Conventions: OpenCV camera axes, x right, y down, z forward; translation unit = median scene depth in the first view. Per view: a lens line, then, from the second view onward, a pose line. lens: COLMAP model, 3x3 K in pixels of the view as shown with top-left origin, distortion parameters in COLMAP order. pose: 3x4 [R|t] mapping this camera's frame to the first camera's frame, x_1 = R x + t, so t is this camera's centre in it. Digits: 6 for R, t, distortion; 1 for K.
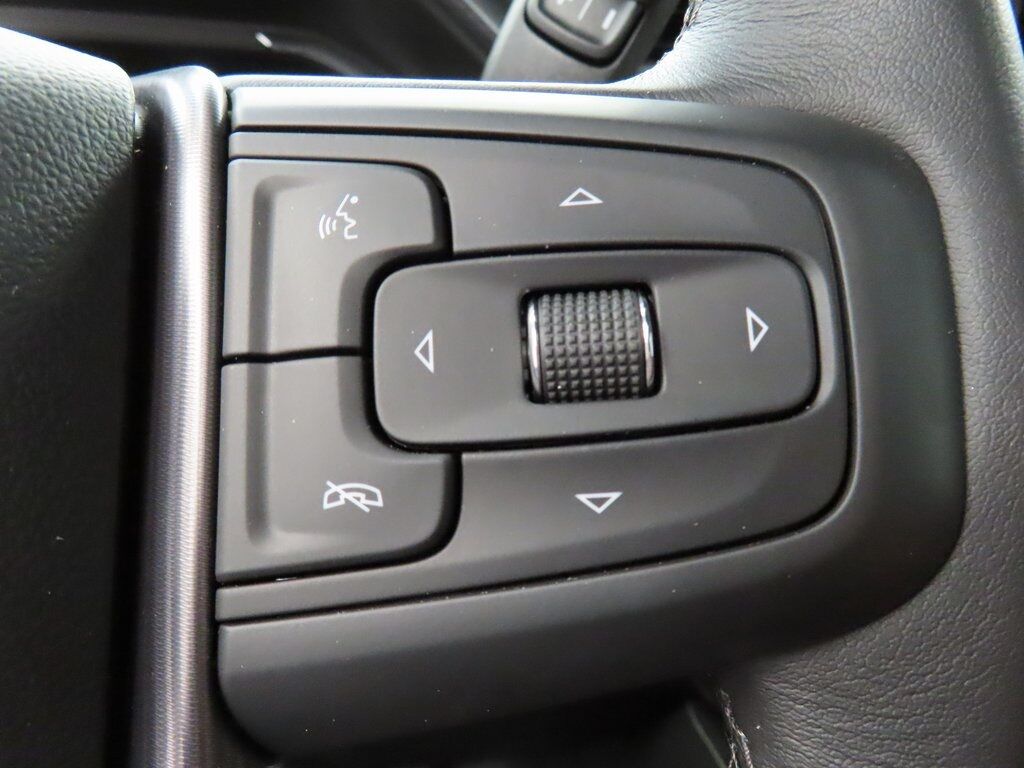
lens RADIAL K [[730.2, 0, 513.4], [0, 730.2, 383.4], [0, 0, 1]] dist [-0.008708, 0.000364]
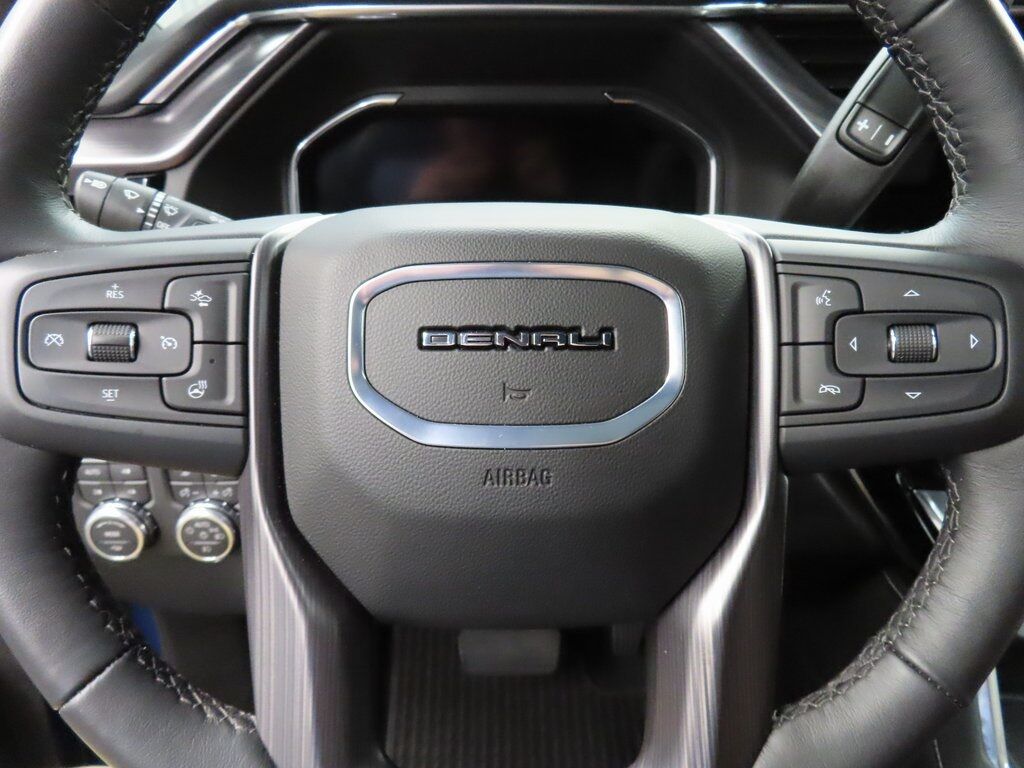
lens RADIAL K [[730.2, 0, 510.1], [0, 730.2, 385.1], [0, 0, 1]] dist [-0.008708, 0.000364]
pose [[0.976459, 0.048876, -0.210090, -0.882921], [-0.030504, 0.995491, 0.089821, -0.103796], [0.213533, -0.081298, 0.973547, -2.313547]]
